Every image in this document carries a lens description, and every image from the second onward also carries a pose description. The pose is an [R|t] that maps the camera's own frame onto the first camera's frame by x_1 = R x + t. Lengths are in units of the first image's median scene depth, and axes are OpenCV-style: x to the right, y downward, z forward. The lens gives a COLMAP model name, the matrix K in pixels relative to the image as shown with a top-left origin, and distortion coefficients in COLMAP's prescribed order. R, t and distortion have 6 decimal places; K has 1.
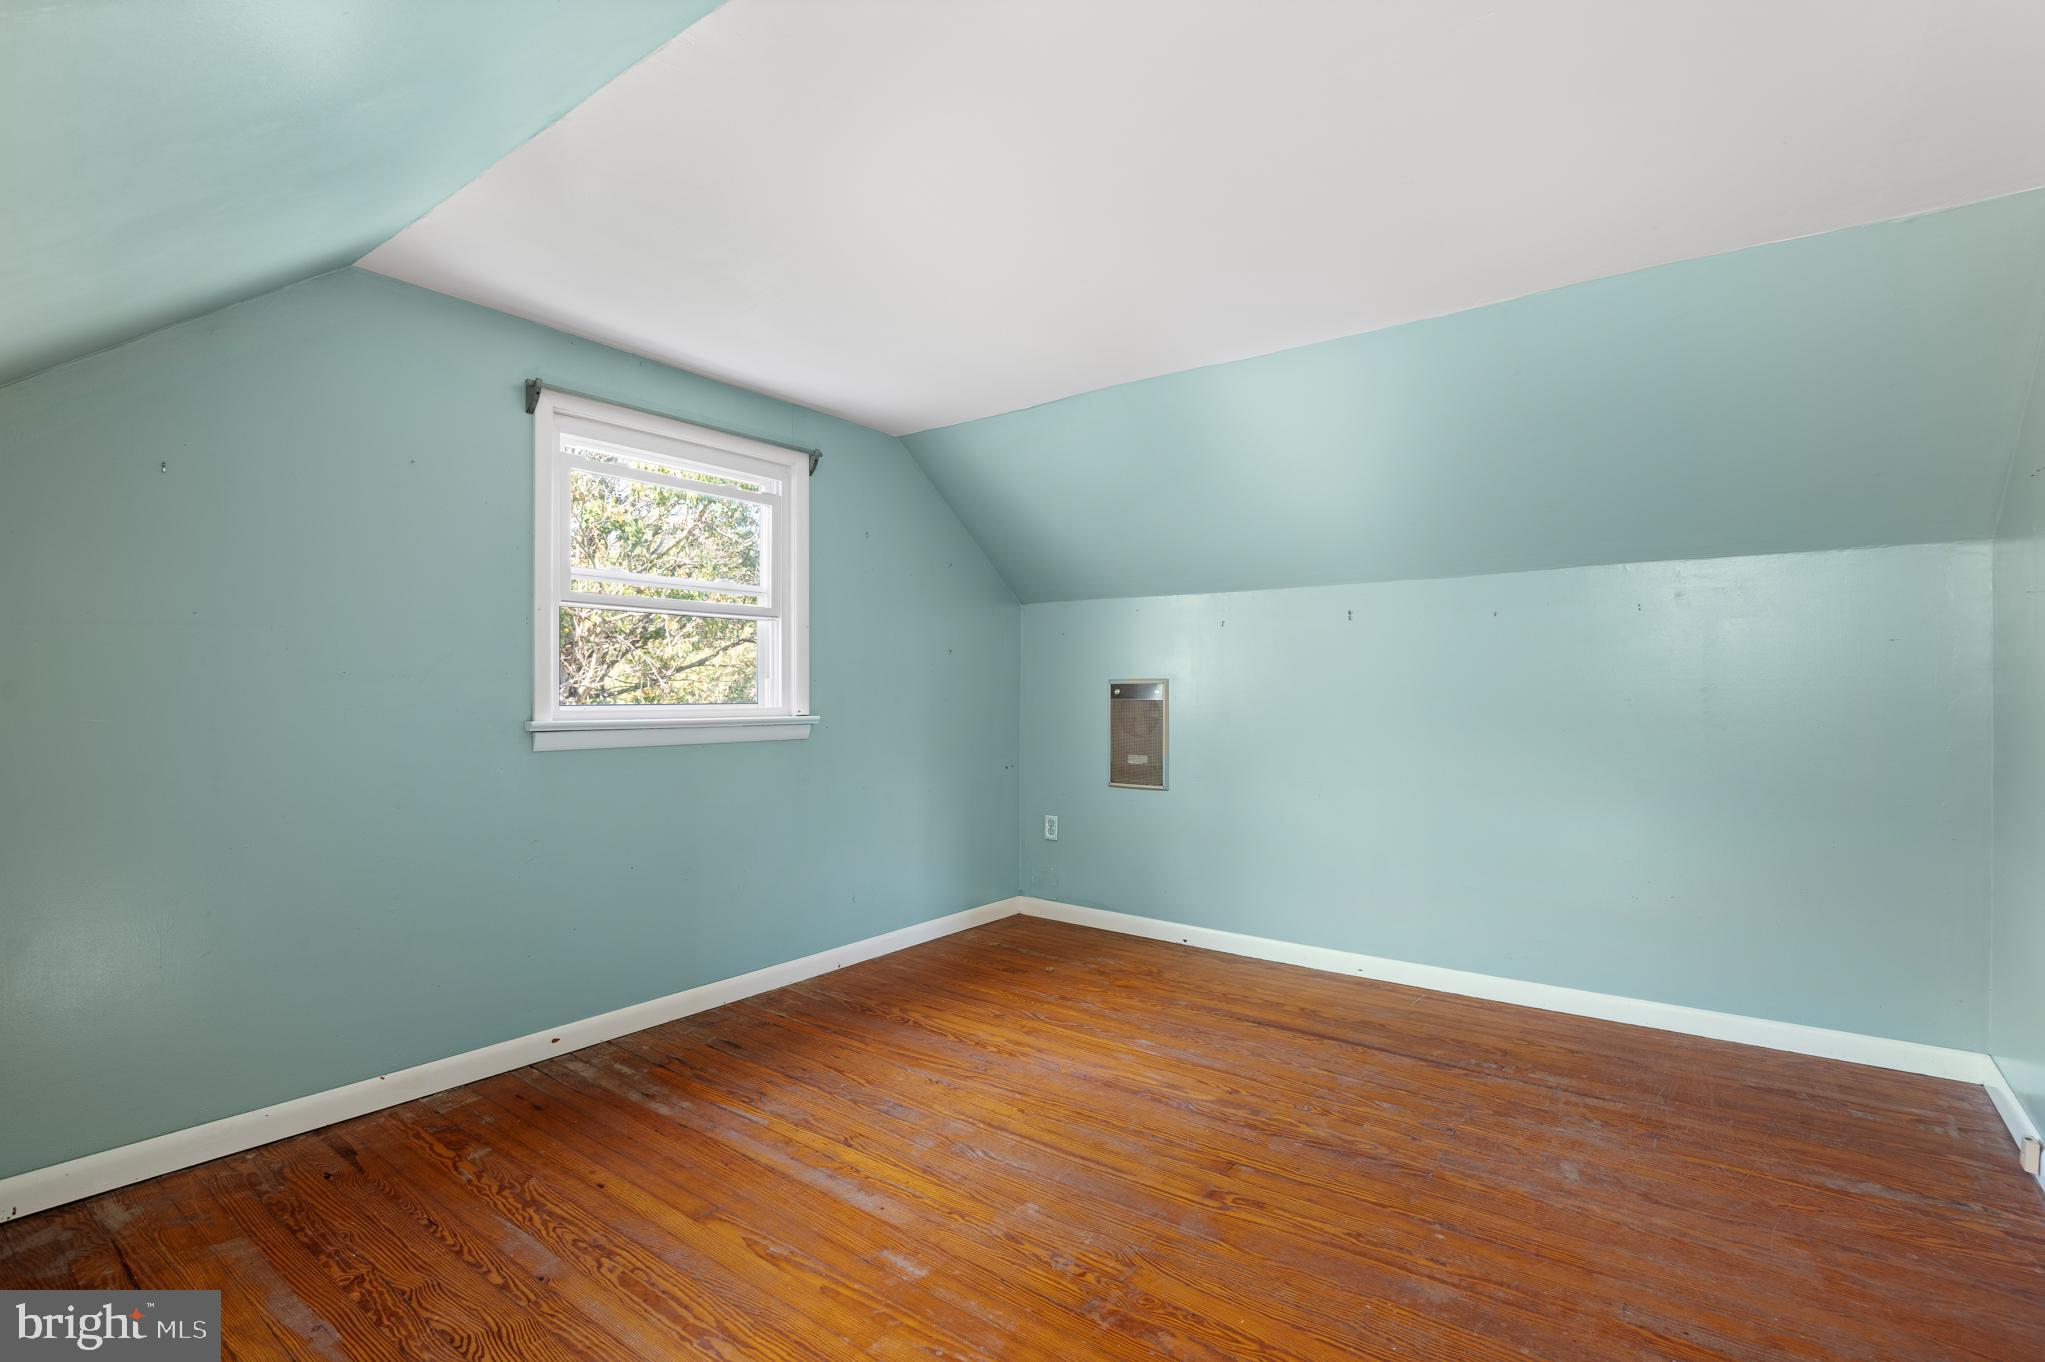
lens RADIAL K [[946.3, 0, 1024.0], [0, 946.3, 688.4], [0, 0, 1]] dist [-0.010973, -0.000248]
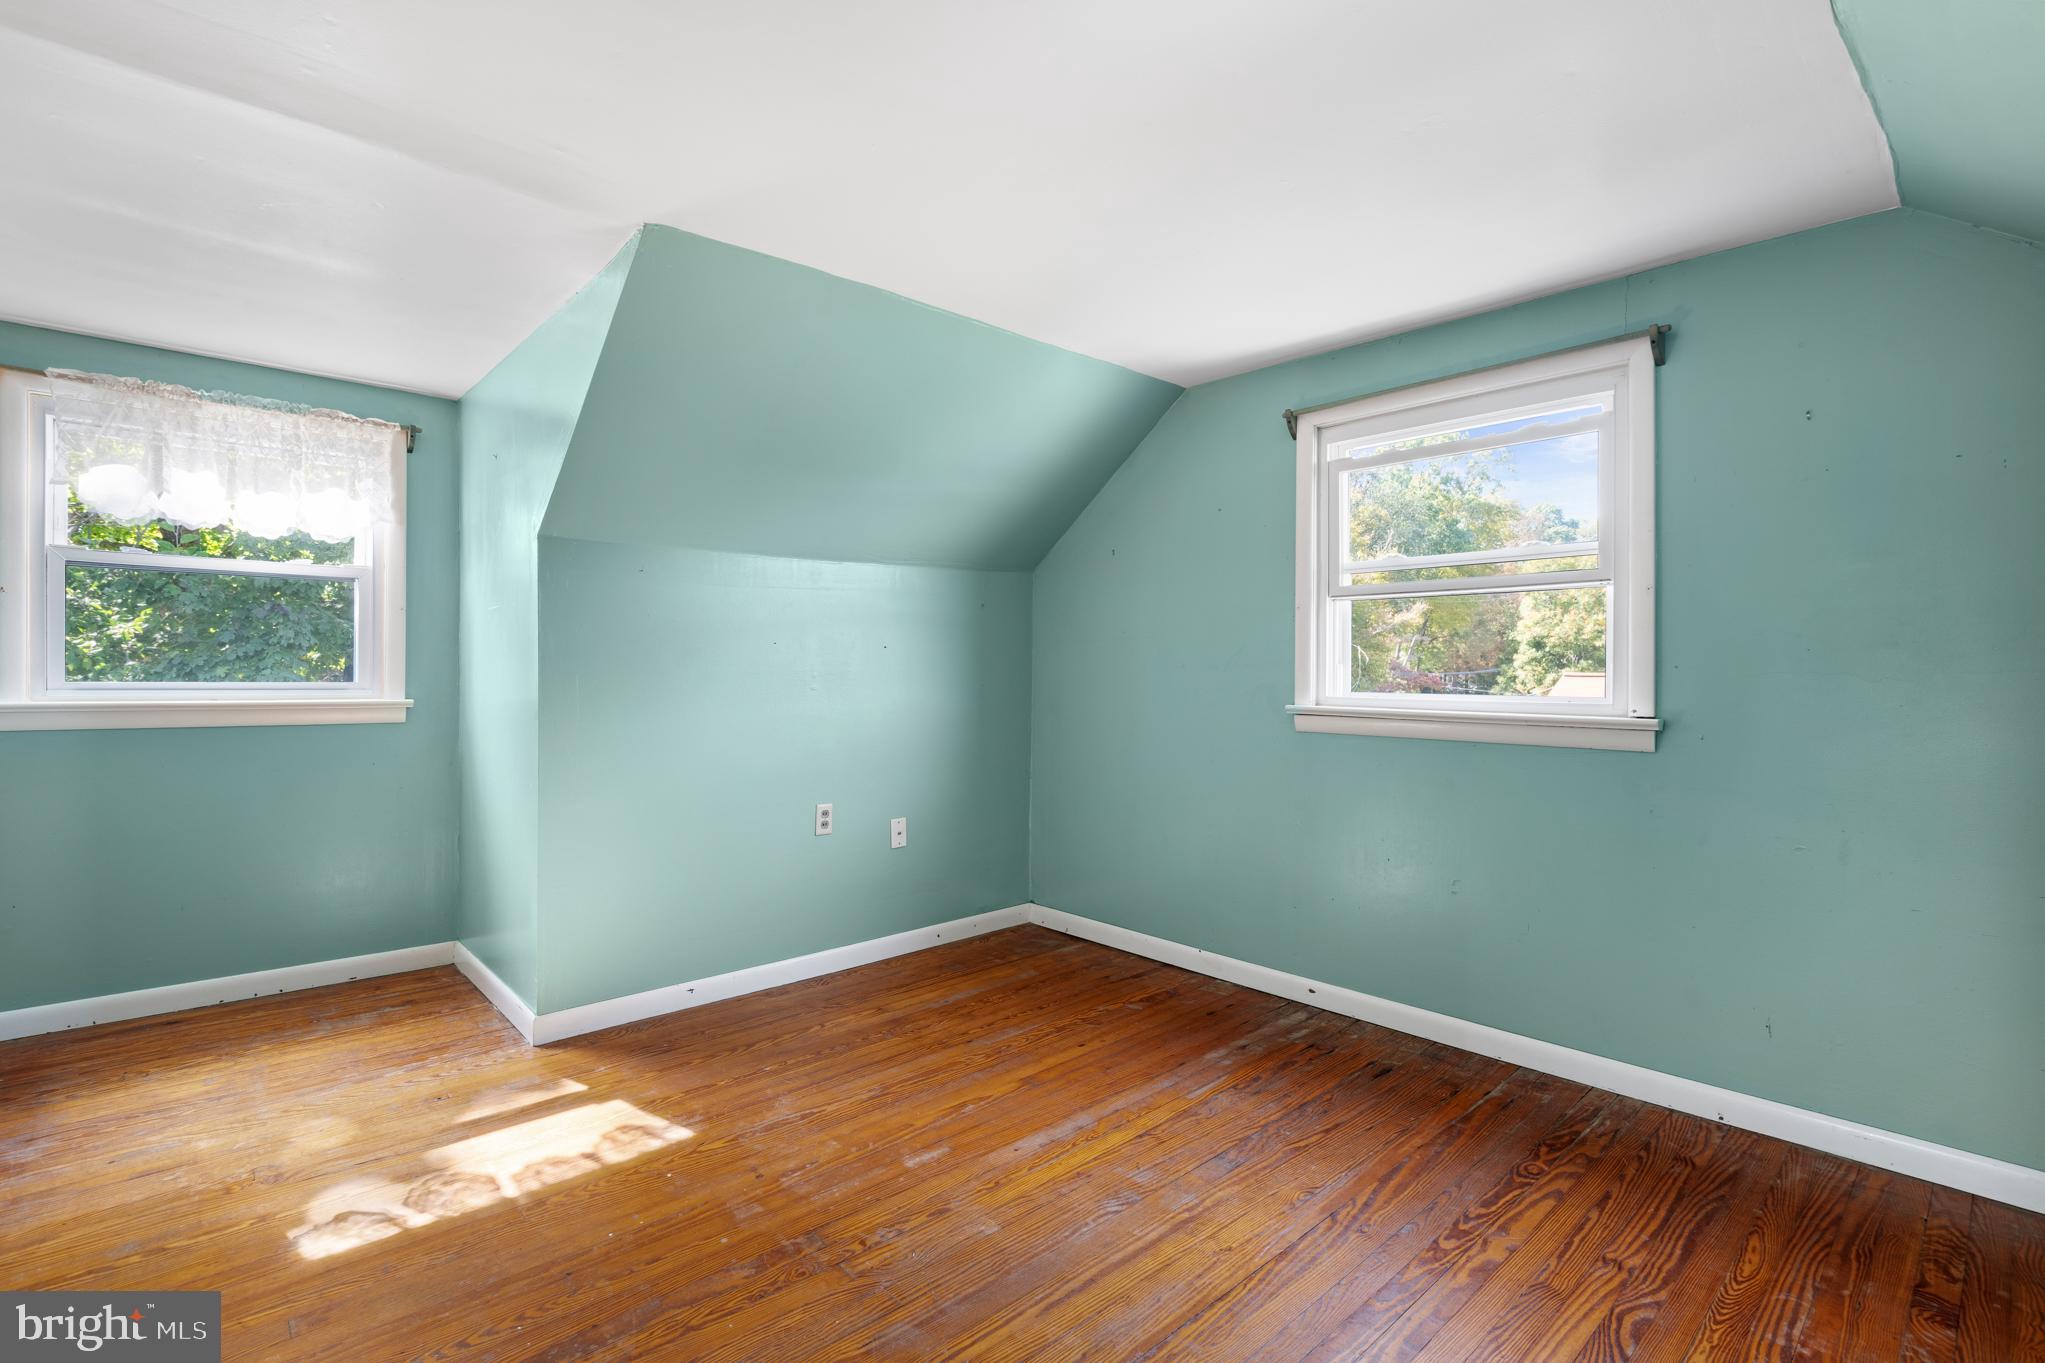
lens RADIAL K [[946.3, 0, 1021.9], [0, 946.3, 671.7], [0, 0, 1]] dist [-0.010973, -0.000248]
pose [[-0.177839, -0.000699, -0.984059, 0.746511], [-0.002193, 0.999998, -0.000314, -0.005077], [0.984057, 0.002103, -0.177841, 0.961691]]
